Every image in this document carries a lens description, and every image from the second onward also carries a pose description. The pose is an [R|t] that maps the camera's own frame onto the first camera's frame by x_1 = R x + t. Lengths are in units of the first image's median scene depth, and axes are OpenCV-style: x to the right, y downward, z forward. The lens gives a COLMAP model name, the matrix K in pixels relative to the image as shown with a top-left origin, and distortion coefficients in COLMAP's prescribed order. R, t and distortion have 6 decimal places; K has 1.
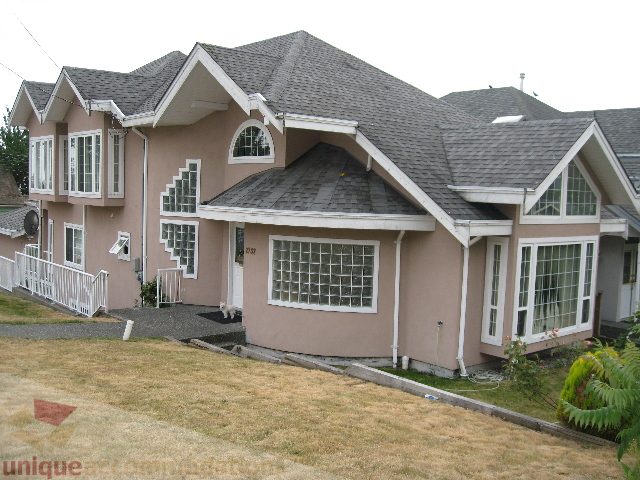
lens RADIAL K [[684.9, 0, 320.0], [0, 684.9, 240.0], [0, 0, 1]] dist [-0.120292, 0.055103]
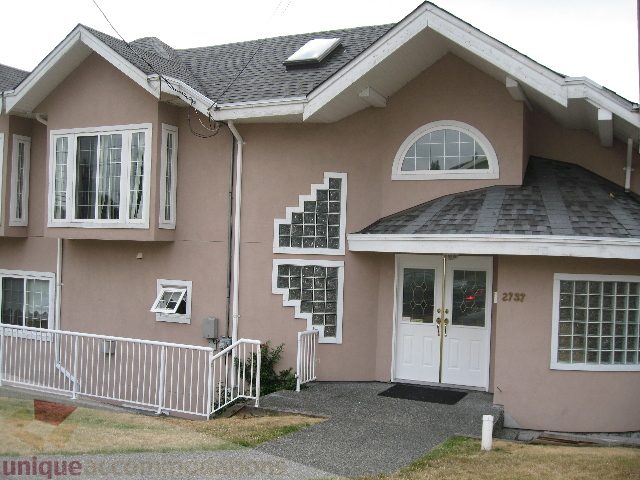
lens RADIAL K [[684.9, 0, 320.0], [0, 684.9, 240.0], [0, 0, 1]] dist [-0.120292, 0.055103]
pose [[0.905272, 0.004592, 0.424808, -0.514282], [0.028464, 0.997039, -0.071435, 0.001031], [-0.423878, 0.076760, 0.902461, 0.386845]]
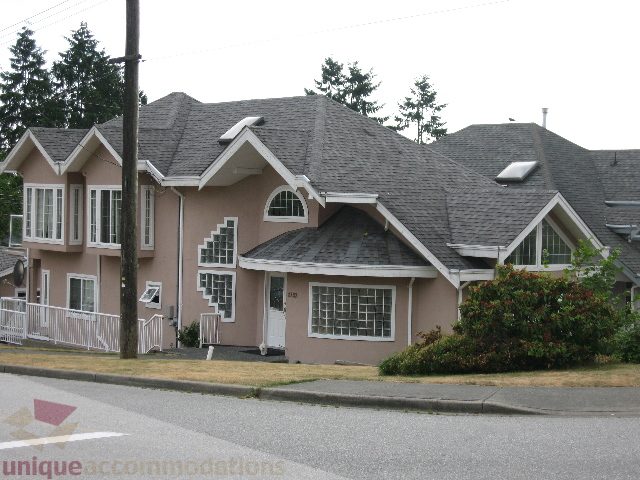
lens RADIAL K [[1320.1, 0, 320.0], [0, 1320.1, 240.0], [0, 0, 1]] dist [-0.045285, -0.016838]
pose [[0.999259, -0.007349, 0.037794, -0.124319], [0.009080, 0.998908, -0.045831, 0.023105], [-0.037416, 0.046140, 0.998234, -1.237538]]
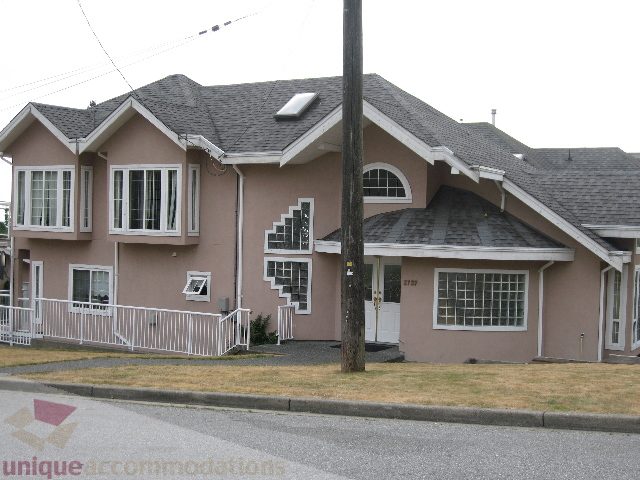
lens RADIAL K [[922.7, 0, 320.0], [0, 922.7, 240.0], [0, 0, 1]] dist [-0.135021, 0.029670]
pose [[0.940367, -0.011850, 0.339955, -0.659011], [0.028684, 0.998596, -0.044534, 0.007647], [-0.338950, 0.051630, 0.939387, -0.322029]]
